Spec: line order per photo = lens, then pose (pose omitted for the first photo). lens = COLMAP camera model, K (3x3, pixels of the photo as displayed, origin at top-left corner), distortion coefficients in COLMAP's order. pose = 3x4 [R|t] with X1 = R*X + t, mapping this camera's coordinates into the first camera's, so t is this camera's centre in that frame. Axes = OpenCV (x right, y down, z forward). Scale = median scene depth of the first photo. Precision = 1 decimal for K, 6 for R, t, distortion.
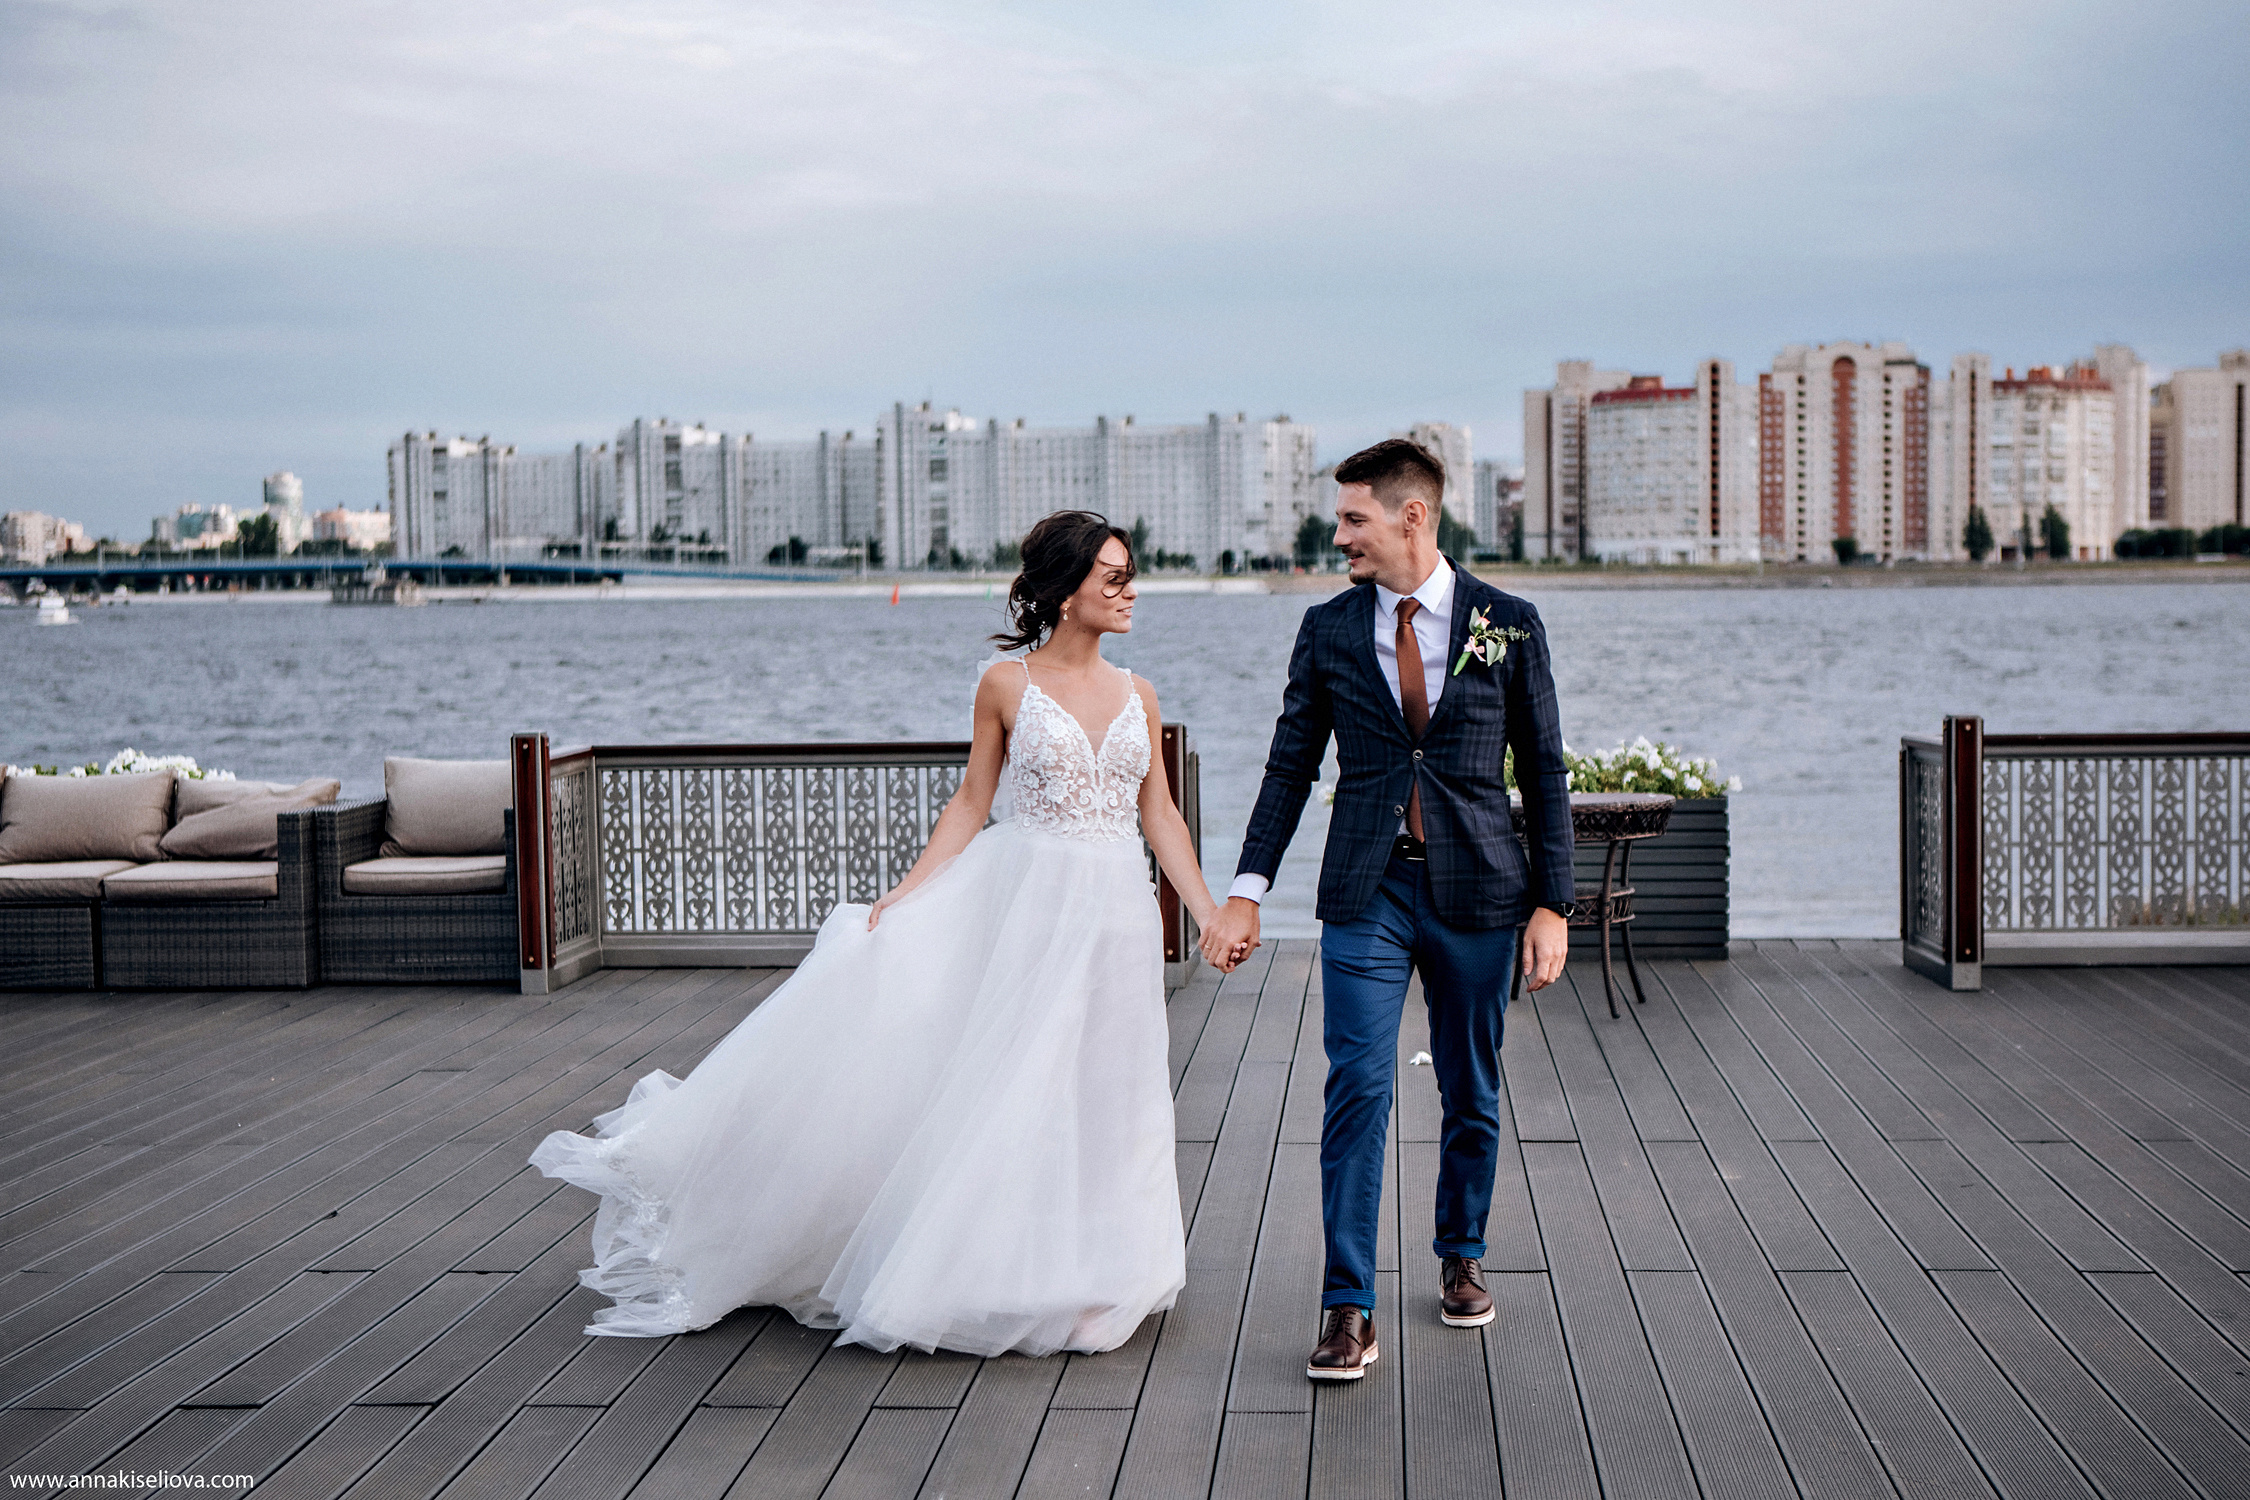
lens RADIAL K [[3393.7, 0, 1136.8], [0, 3393.7, 796.4], [0, 0, 1]] dist [-0.020949, 0.109151]
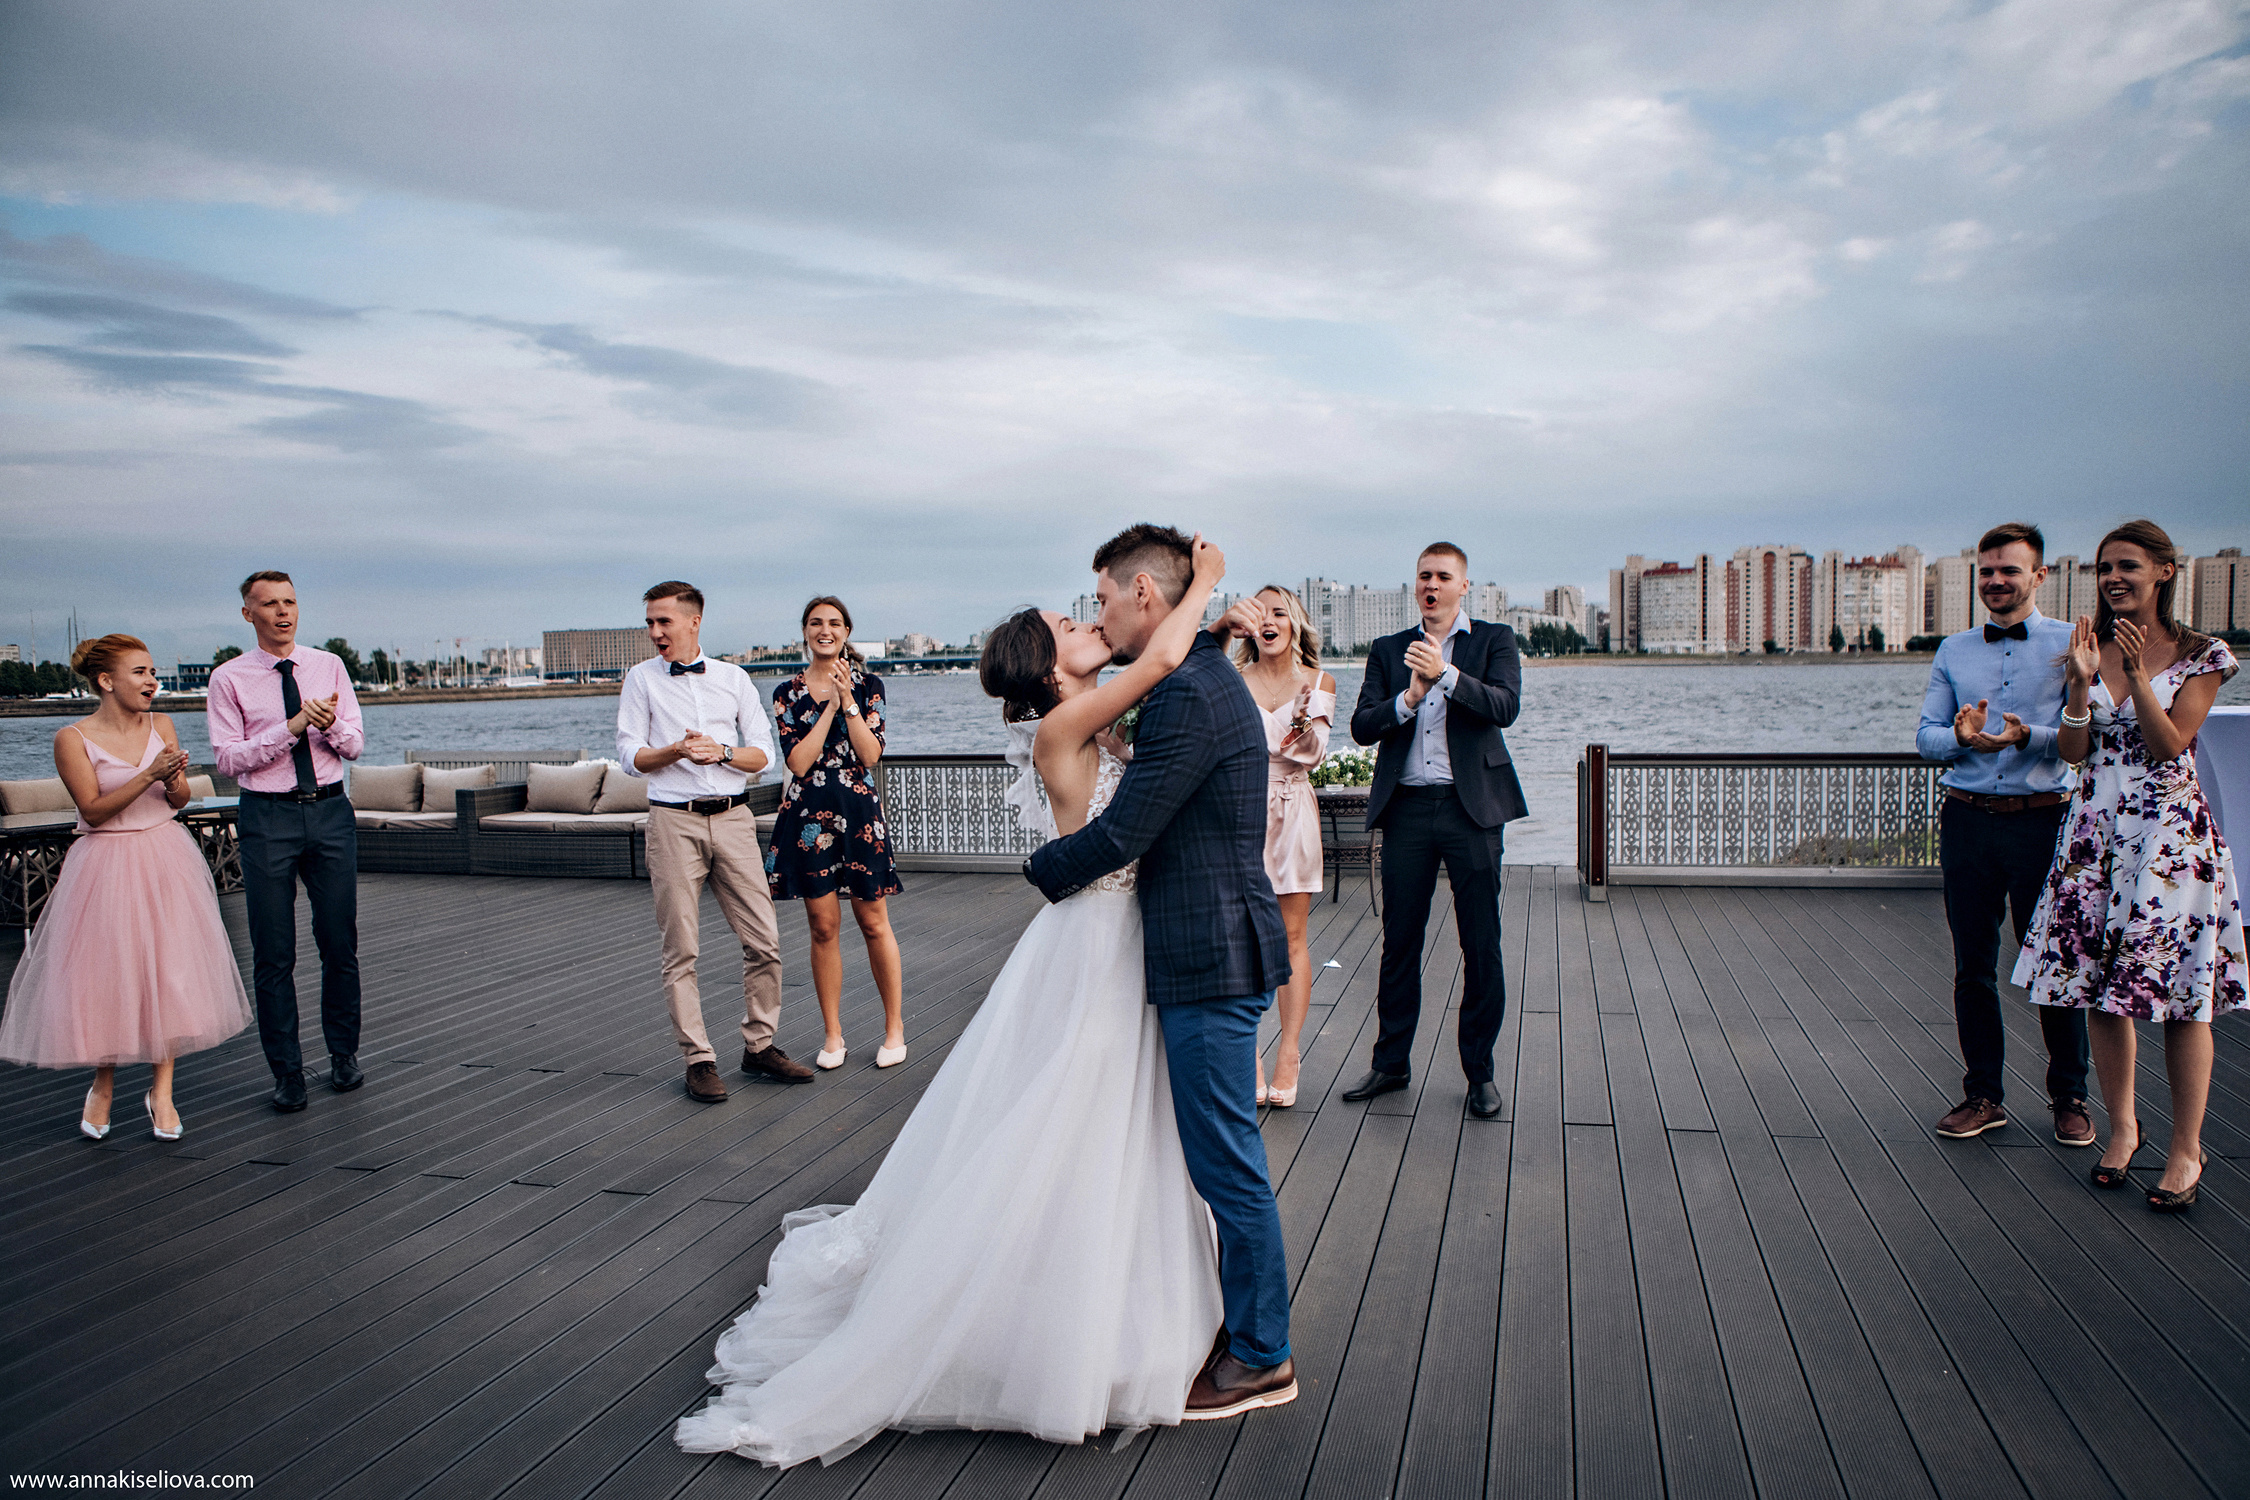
lens RADIAL K [[1595.0, 0, 1132.6], [0, 1595.0, 797.9], [0, 0, 1]] dist [-0.111979, 0.082958]
pose [[0.983984, 0.010018, -0.177974, 0.143549], [-0.006193, 0.999738, 0.022037, -0.011839], [0.178149, -0.020582, 0.983788, 0.148983]]
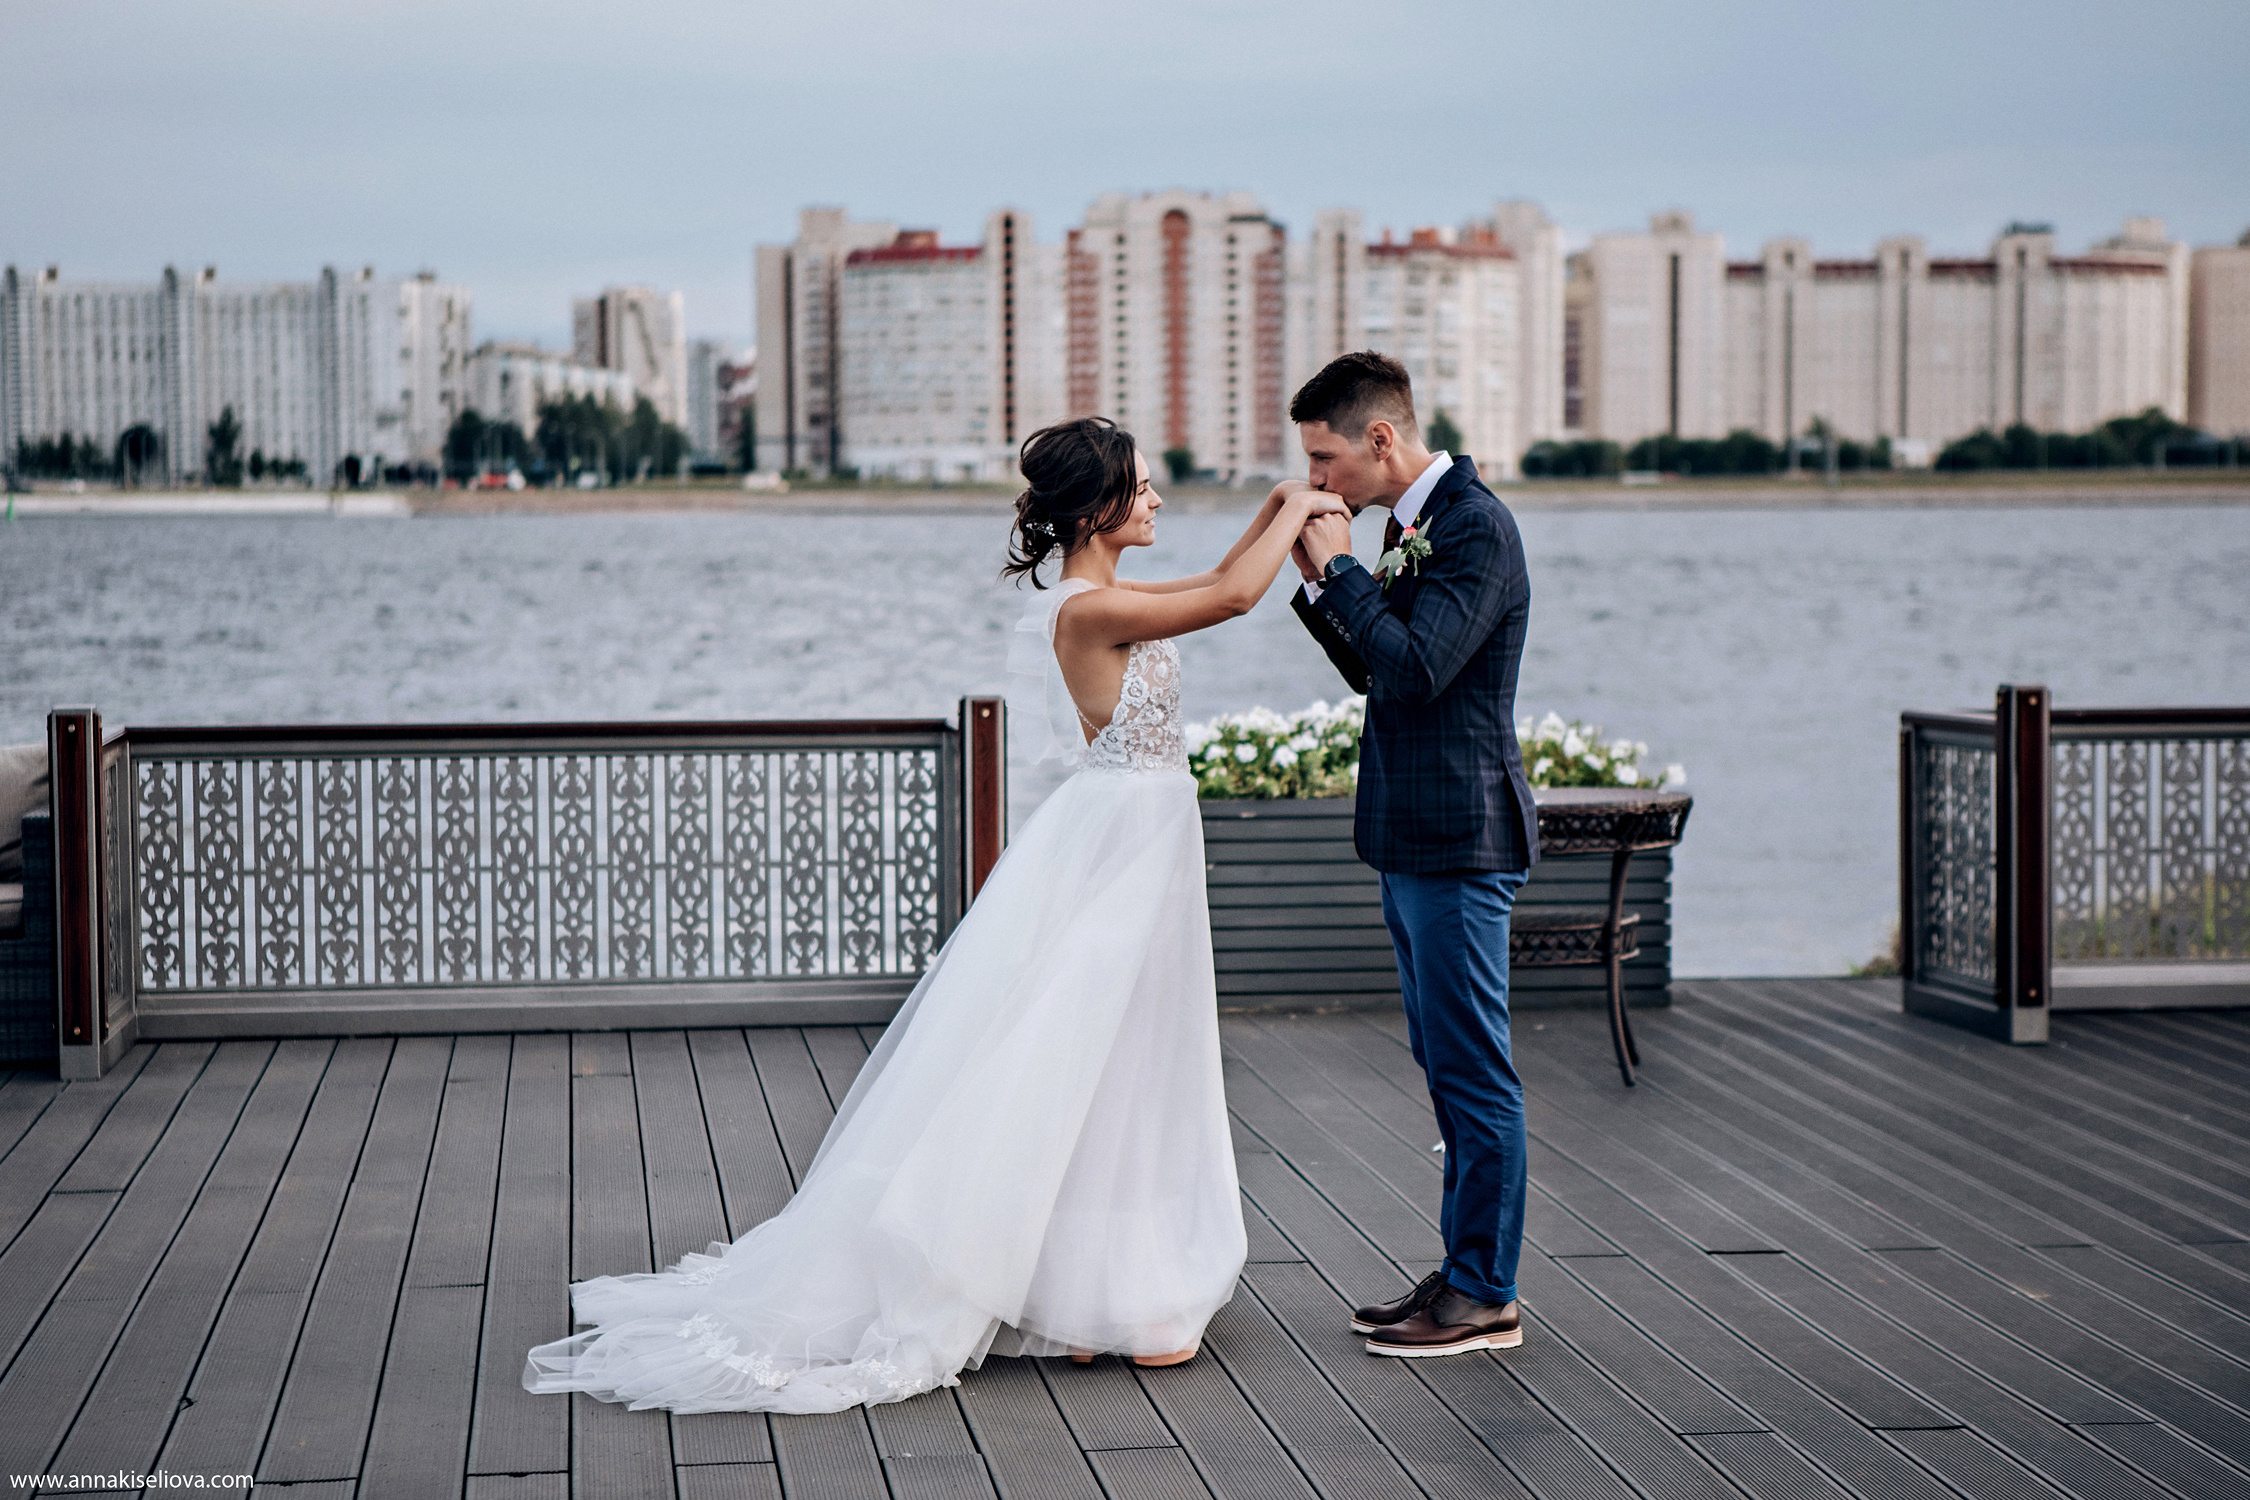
lens RADIAL K [[4555.0, 0, 1125.0], [0, 4555.0, 750.0], [0, 0, 1]] dist [0.199040, -0.057661]
pose [[0.981223, -0.002548, 0.192858, -0.145964], [0.004266, 0.999955, -0.008497, -0.001178], [-0.192828, 0.009161, 0.981190, 0.018997]]
